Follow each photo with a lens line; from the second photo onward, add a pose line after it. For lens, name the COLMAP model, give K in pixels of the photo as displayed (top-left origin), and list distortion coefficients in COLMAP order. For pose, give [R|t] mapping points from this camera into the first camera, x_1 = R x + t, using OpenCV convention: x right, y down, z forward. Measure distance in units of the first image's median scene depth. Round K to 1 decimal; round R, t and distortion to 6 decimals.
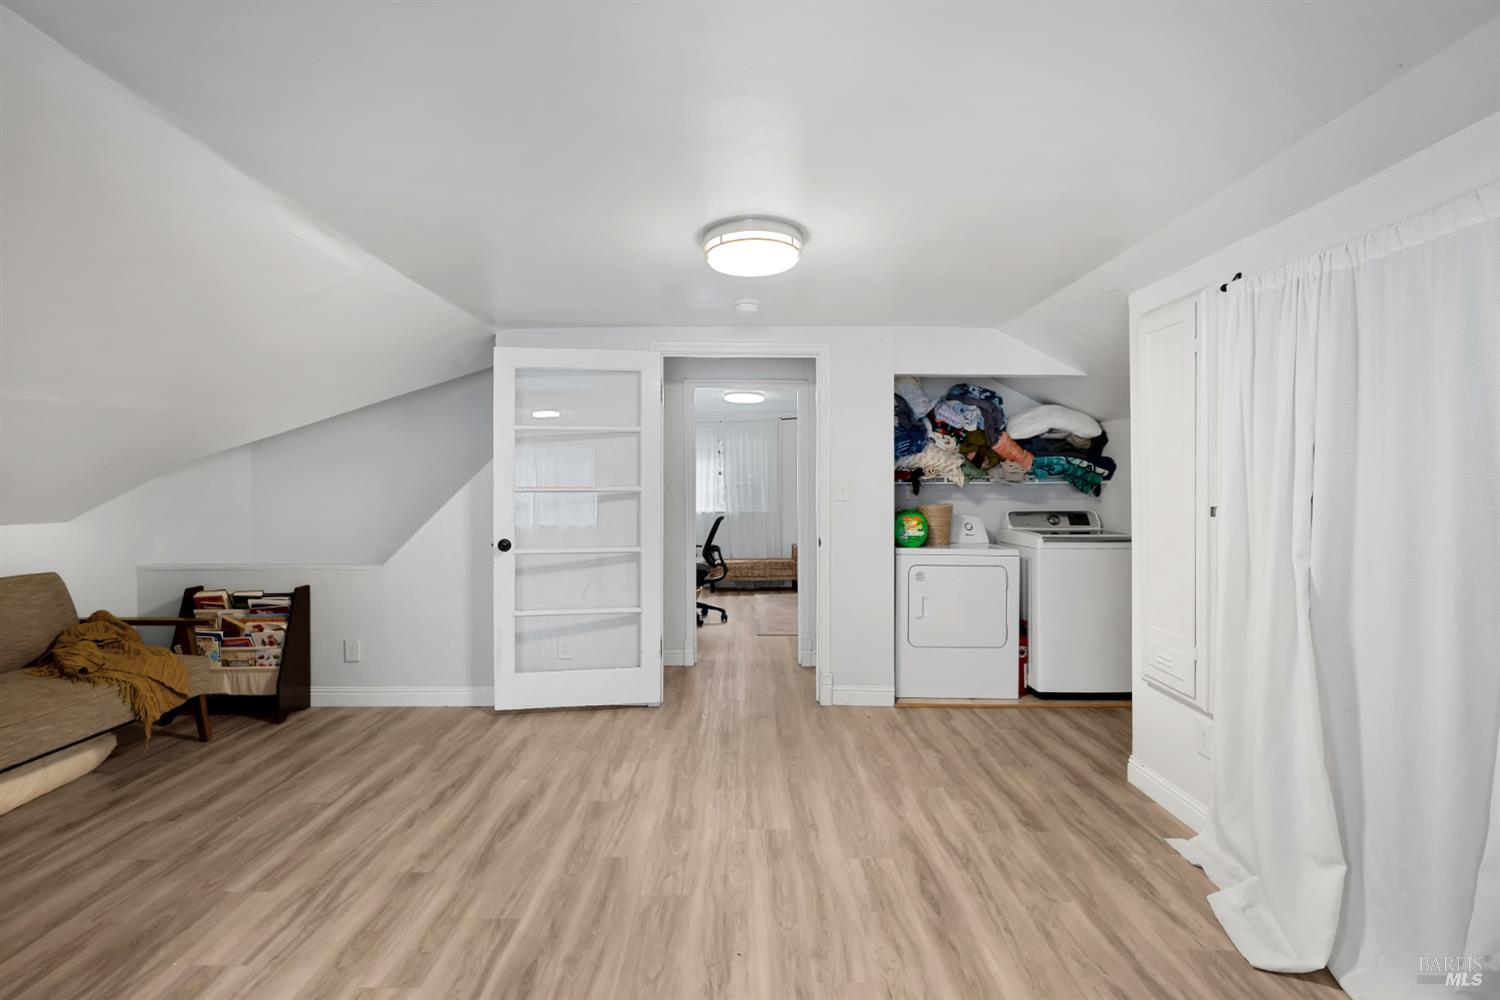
lens RADIAL K [[681.8, 0, 741.6], [0, 681.8, 490.7], [0, 0, 1]] dist [-0.010325, 0.004032]
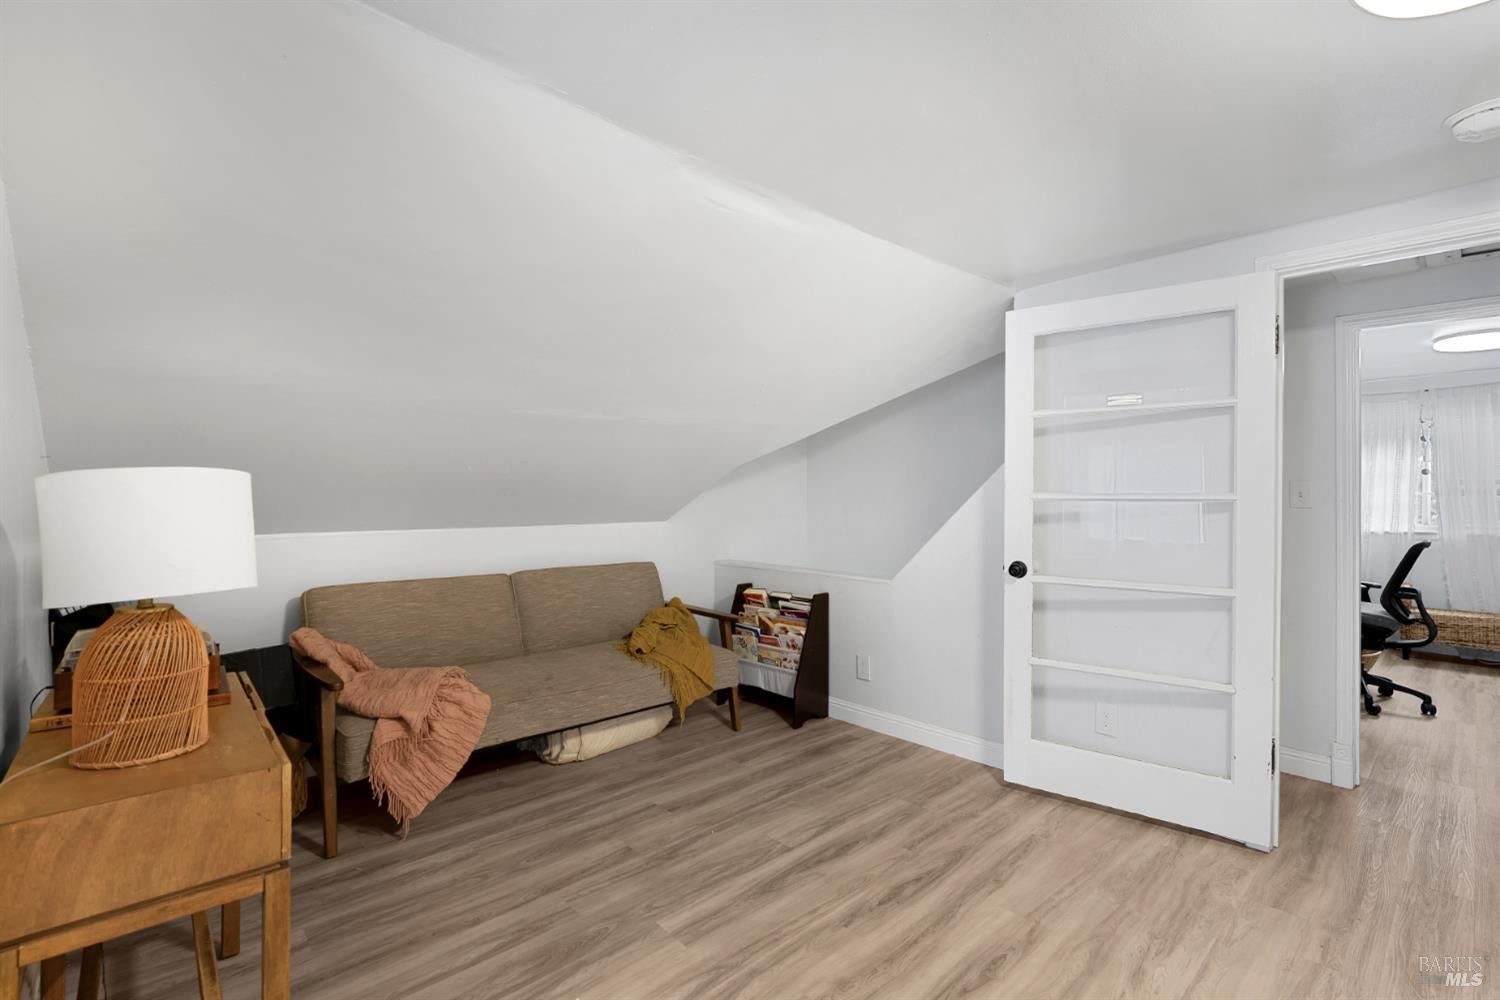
lens RADIAL K [[681.8, 0, 747.8], [0, 681.8, 496.6], [0, 0, 1]] dist [-0.010325, 0.004032]
pose [[0.680198, 0.005529, -0.733008, 0.006021], [-0.005529, 0.999982, 0.002413, -0.001937], [0.733008, 0.002412, 0.680216, 0.286369]]
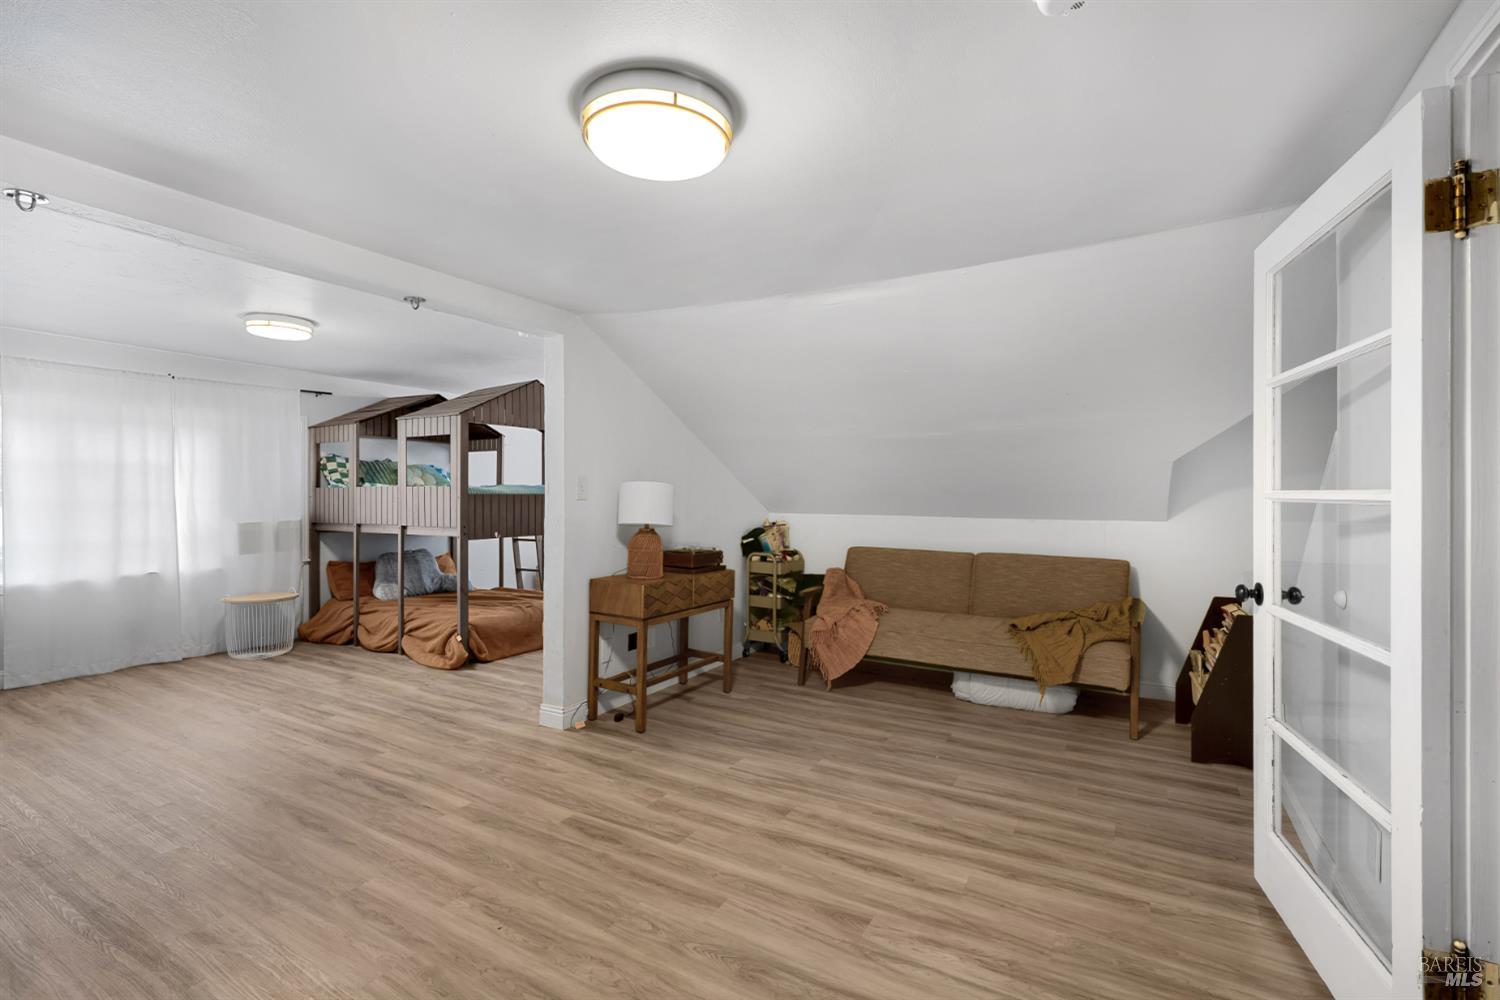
lens RADIAL K [[681.8, 0, 744.6], [0, 681.8, 496.4], [0, 0, 1]] dist [-0.010325, 0.004032]
pose [[-0.505784, 0.005763, -0.862641, 0.391746], [-0.008181, 0.999901, 0.011476, -0.003655], [0.862621, 0.012862, -0.505686, 1.020438]]
